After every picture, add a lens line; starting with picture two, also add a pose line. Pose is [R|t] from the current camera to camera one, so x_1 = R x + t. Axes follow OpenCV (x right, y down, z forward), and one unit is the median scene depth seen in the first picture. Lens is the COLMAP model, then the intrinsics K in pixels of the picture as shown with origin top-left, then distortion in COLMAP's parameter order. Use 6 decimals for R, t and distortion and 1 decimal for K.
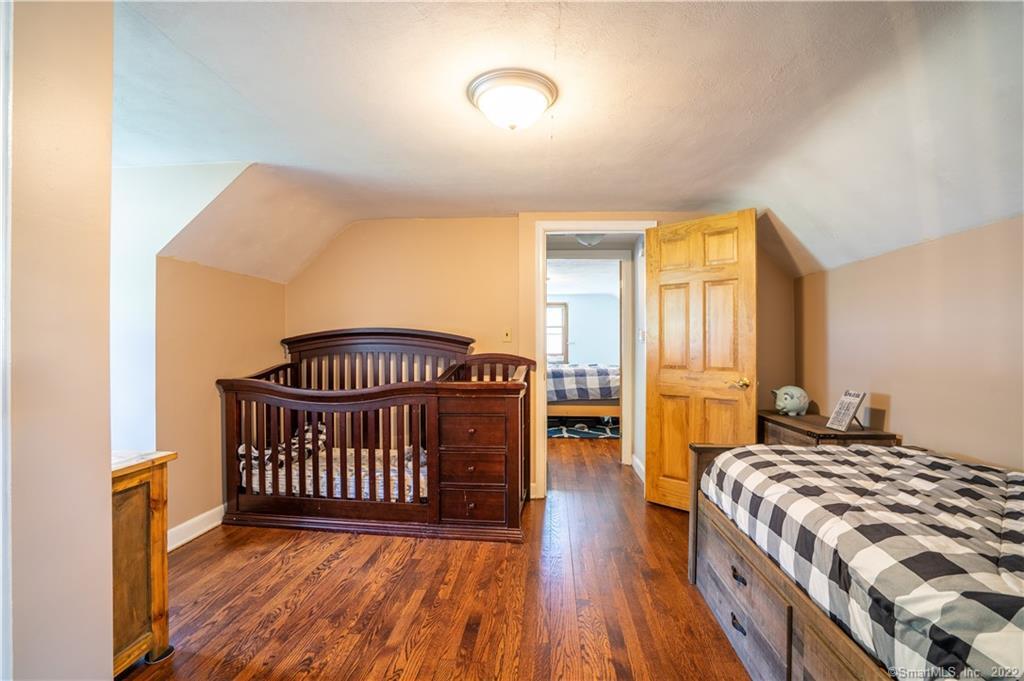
lens RADIAL K [[469.8, 0, 515.2], [0, 469.8, 341.1], [0, 0, 1]] dist [-0.053832, 0.016845]
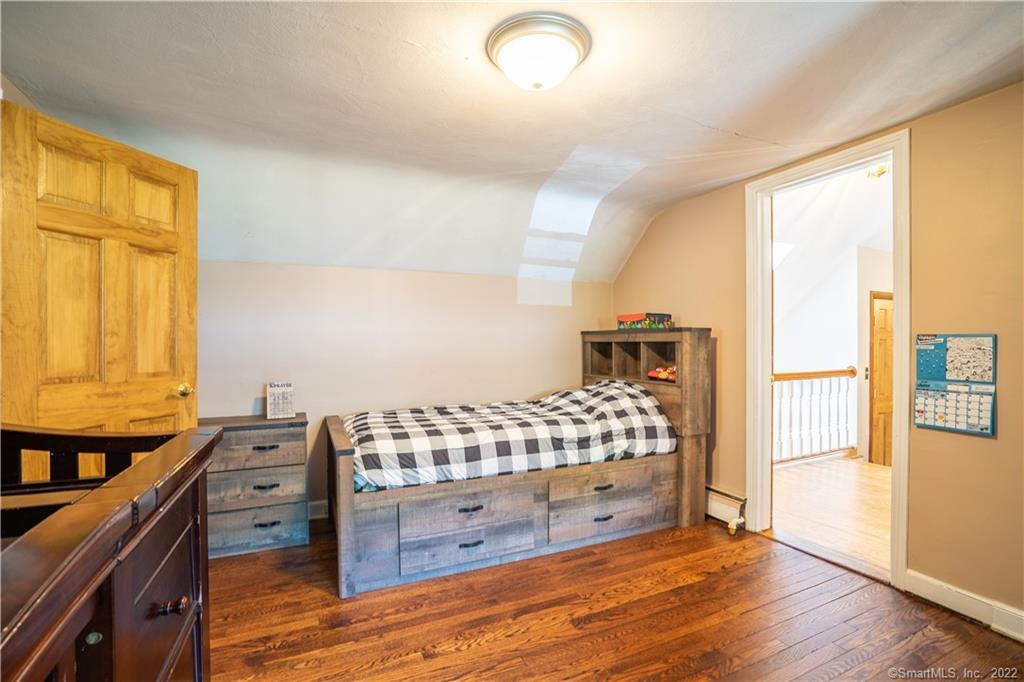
lens RADIAL K [[469.8, 0, 515.9], [0, 469.8, 344.0], [0, 0, 1]] dist [-0.053832, 0.016845]
pose [[-0.485857, 0.000649, 0.874038, -0.434642], [-0.002021, 0.999996, -0.001865, 0.013672], [-0.874036, -0.002672, -0.485853, 0.859554]]
